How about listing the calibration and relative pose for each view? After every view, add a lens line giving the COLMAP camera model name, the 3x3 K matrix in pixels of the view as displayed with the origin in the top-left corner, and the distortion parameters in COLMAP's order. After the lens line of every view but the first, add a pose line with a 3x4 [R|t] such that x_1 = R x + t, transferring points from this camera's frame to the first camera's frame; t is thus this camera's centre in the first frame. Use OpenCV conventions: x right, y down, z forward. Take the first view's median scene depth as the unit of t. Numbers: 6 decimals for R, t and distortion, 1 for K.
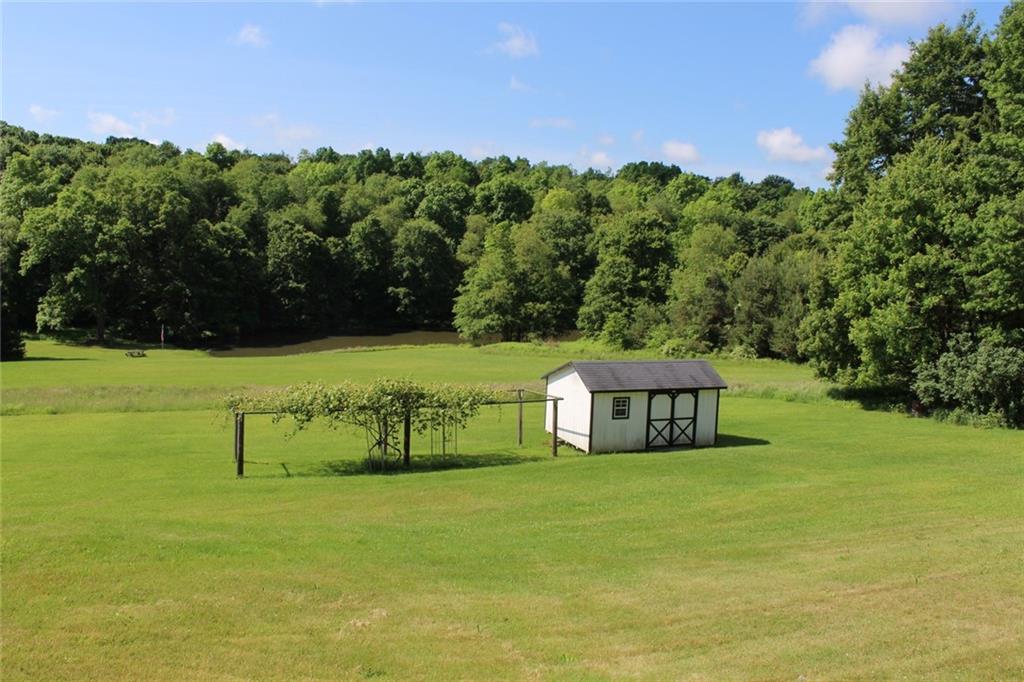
lens RADIAL K [[839.3, 0, 512.0], [0, 839.3, 341.0], [0, 0, 1]] dist [-0.166519, 0.150561]
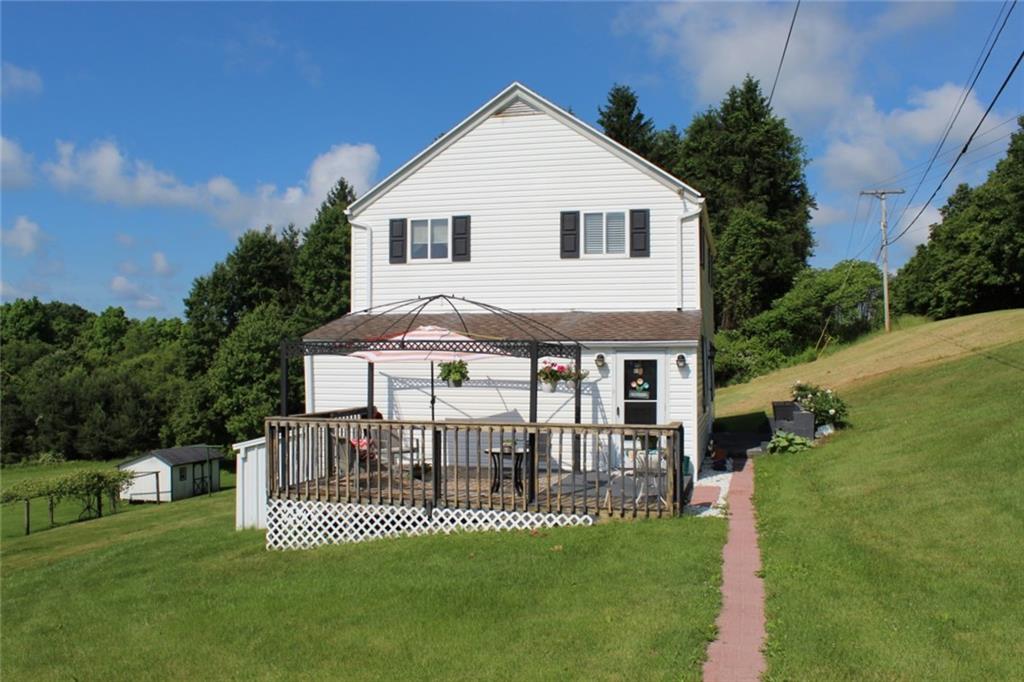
lens RADIAL K [[895.1, 0, 512.0], [0, 895.1, 341.0], [0, 0, 1]] dist [-0.170930, 0.159122]
pose [[0.574212, -0.017260, 0.818525, -0.317359], [0.114494, 0.991646, -0.059409, -0.002937], [-0.810661, 0.127829, 0.571391, -0.211050]]
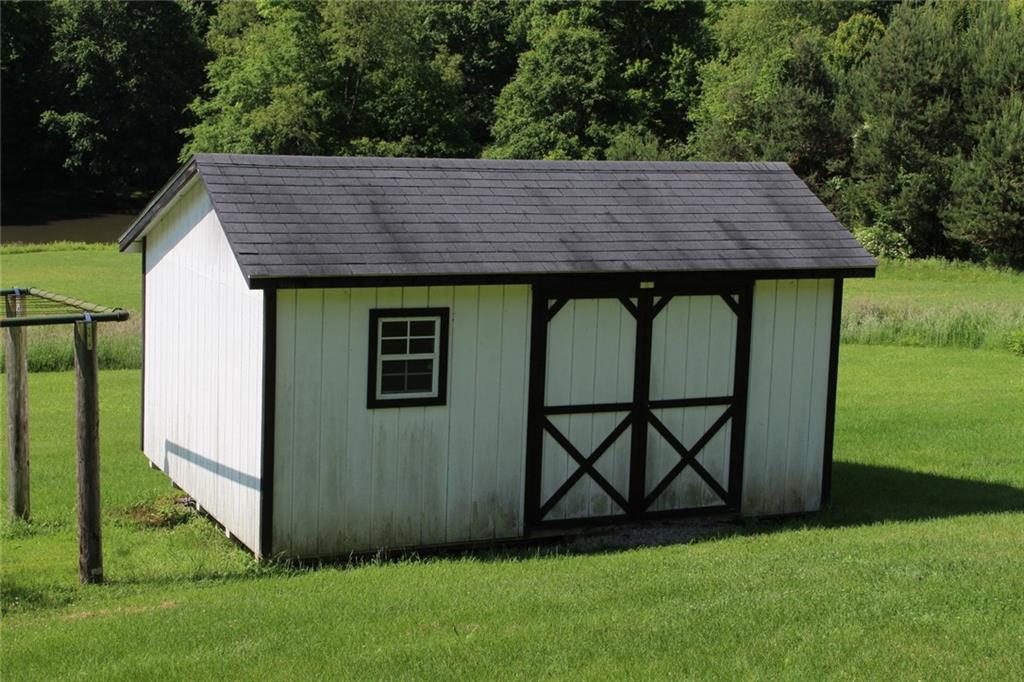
lens RADIAL K [[1725.4, 0, 512.0], [0, 1725.4, 341.0], [0, 0, 1]] dist [-0.004376, 0.015150]
pose [[0.997188, -0.010656, 0.074177, 0.040571], [0.006975, 0.998739, 0.049708, 0.017353], [-0.074613, -0.049051, 0.996005, 0.175877]]
